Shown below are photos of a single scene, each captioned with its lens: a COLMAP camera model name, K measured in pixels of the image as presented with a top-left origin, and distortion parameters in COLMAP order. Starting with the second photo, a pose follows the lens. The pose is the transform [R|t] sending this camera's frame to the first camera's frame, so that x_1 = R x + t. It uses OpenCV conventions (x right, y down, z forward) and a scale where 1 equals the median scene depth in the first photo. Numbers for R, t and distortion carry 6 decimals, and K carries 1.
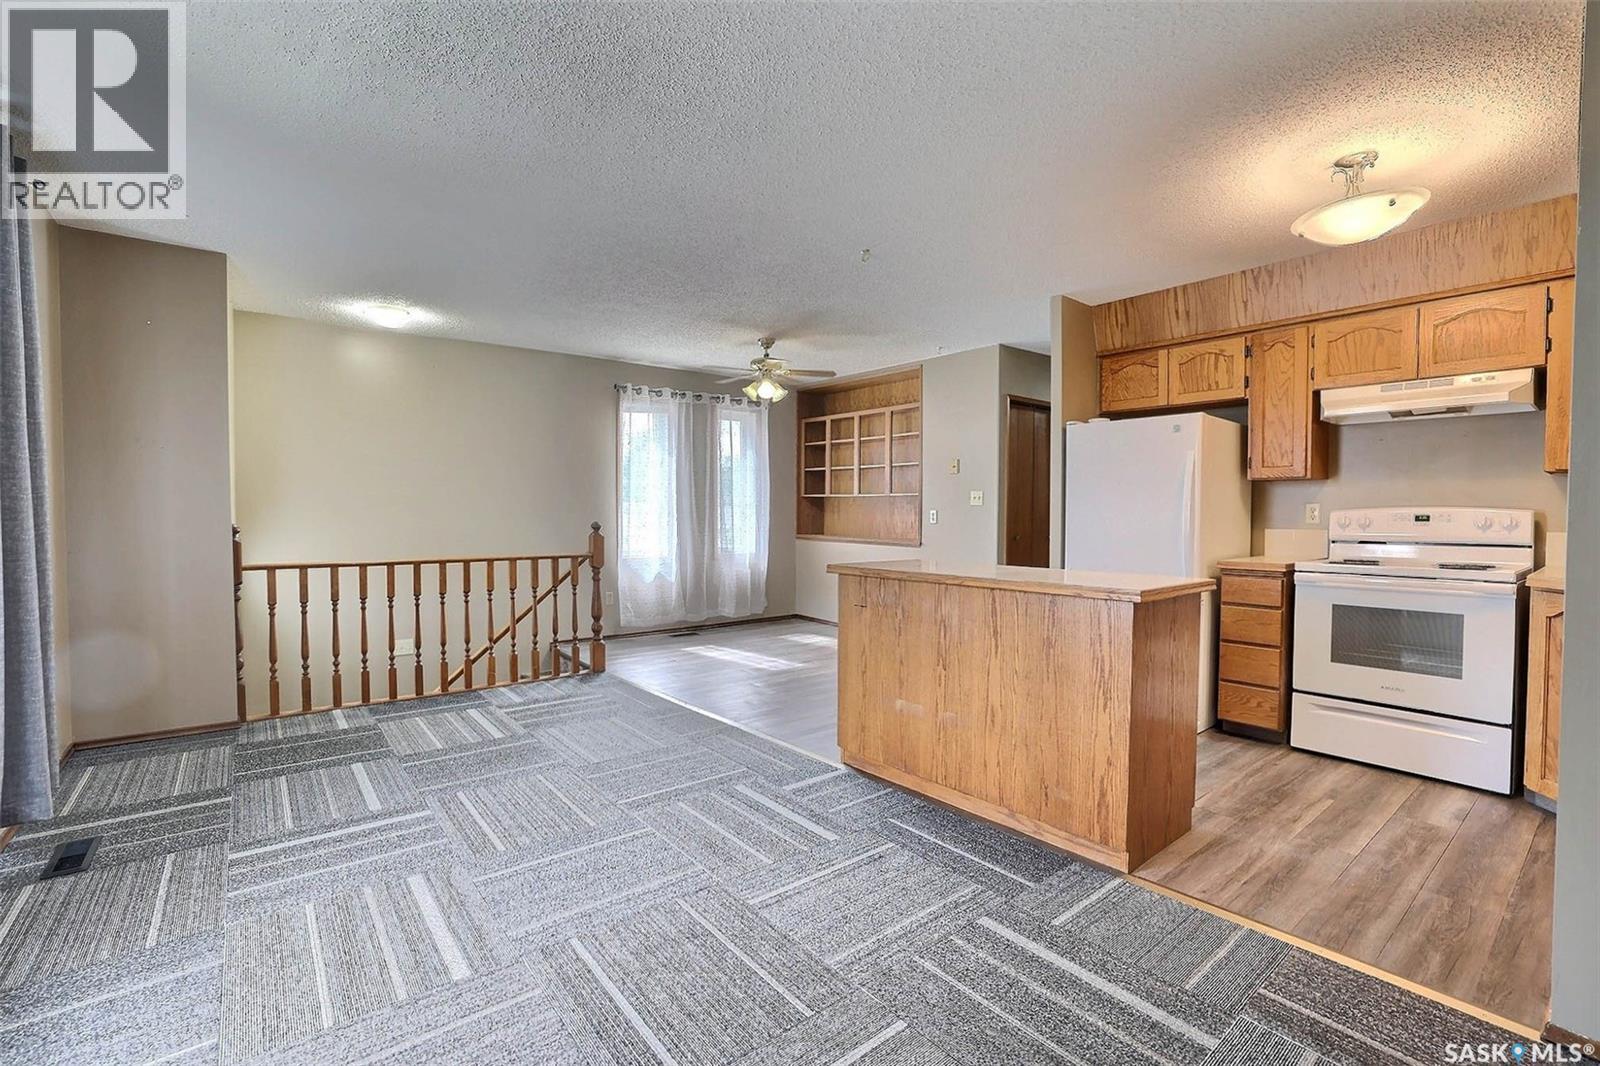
lens RADIAL K [[697.9, 0, 785.6], [0, 697.9, 519.0], [0, 0, 1]] dist [-0.026058, 0.004844]
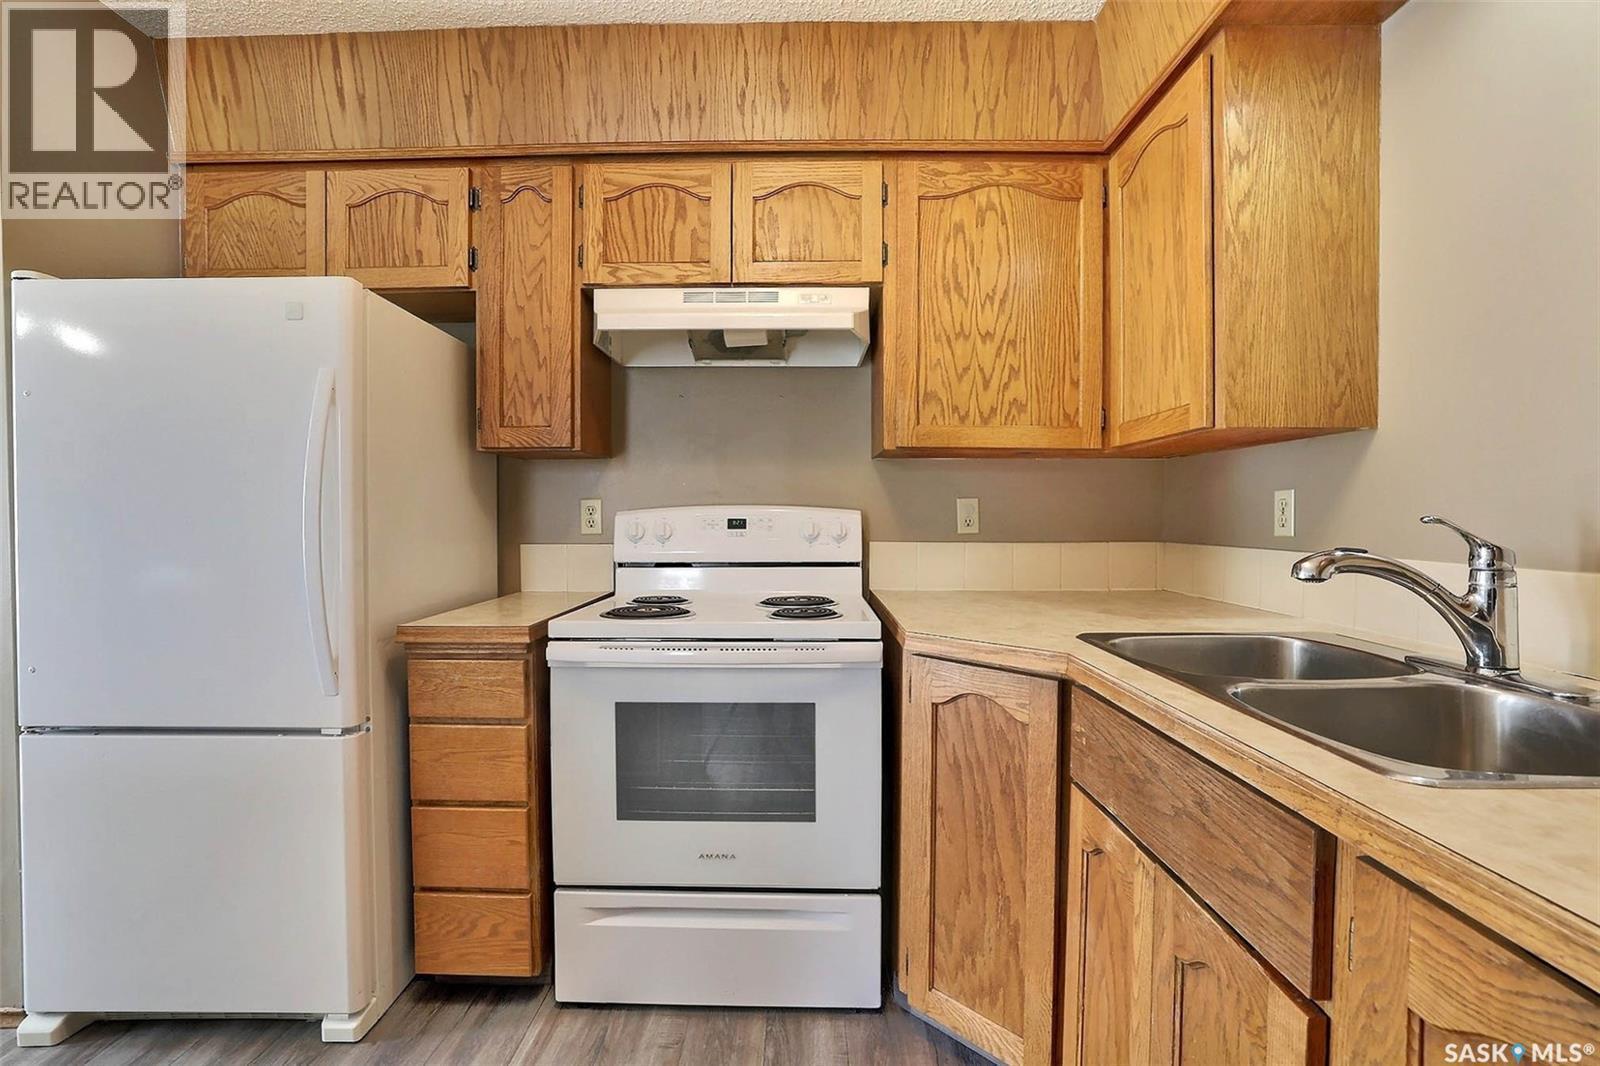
lens RADIAL K [[697.9, 0, 793.0], [0, 697.9, 540.1], [0, 0, 1]] dist [-0.026058, 0.004844]
pose [[0.635631, -0.032943, 0.771290, 0.453333], [0.016165, 0.999438, 0.029366, -0.003540], [-0.771824, -0.006198, 0.635806, 0.535474]]
